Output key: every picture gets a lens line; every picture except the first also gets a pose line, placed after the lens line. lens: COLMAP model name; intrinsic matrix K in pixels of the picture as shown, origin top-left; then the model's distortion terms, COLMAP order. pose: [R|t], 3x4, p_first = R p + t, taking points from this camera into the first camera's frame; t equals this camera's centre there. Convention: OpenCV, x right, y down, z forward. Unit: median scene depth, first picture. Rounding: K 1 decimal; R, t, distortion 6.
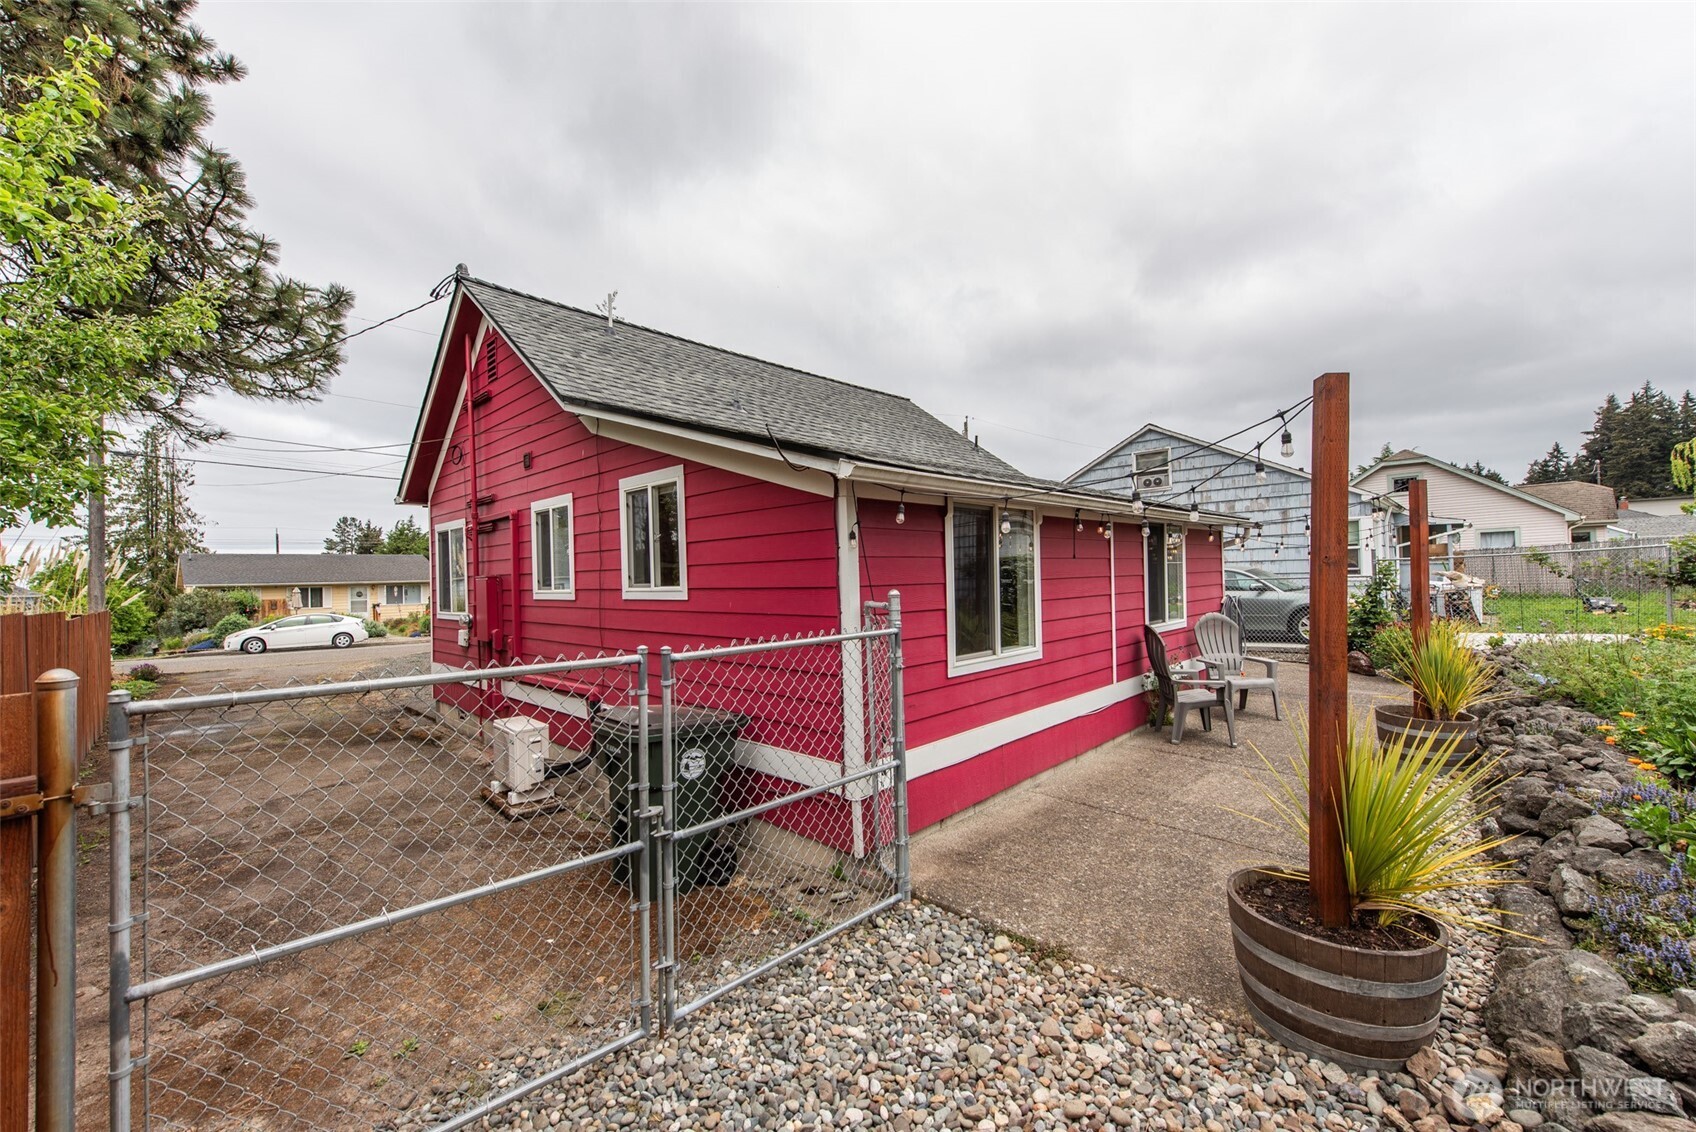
lens RADIAL K [[666.9, 0, 842.8], [0, 666.9, 566.9], [0, 0, 1]] dist [0.012231, -0.003055]
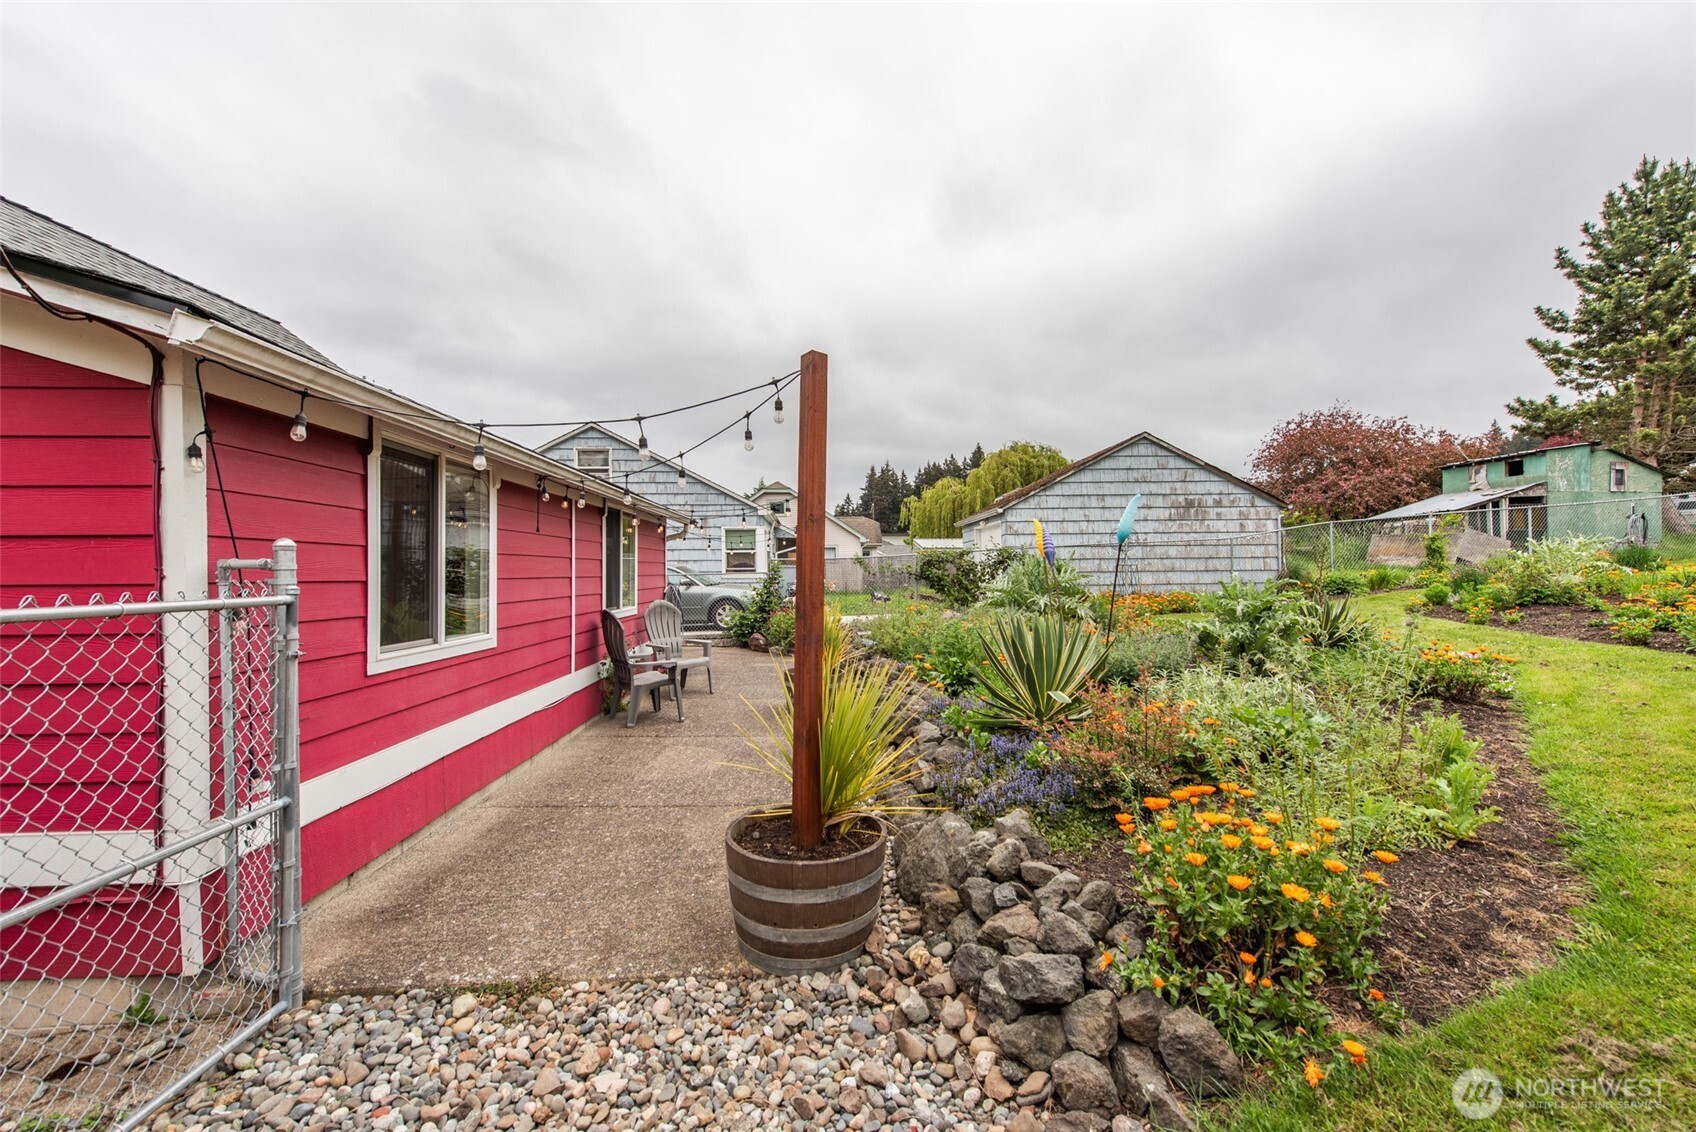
lens RADIAL K [[666.9, 0, 849.6], [0, 666.9, 569.8], [0, 0, 1]] dist [0.012231, -0.003055]
pose [[0.683054, 0.020533, 0.730079, -0.025798], [-0.017916, 0.999775, -0.011356, 0.063228], [-0.730148, -0.005323, 0.683269, 0.146039]]
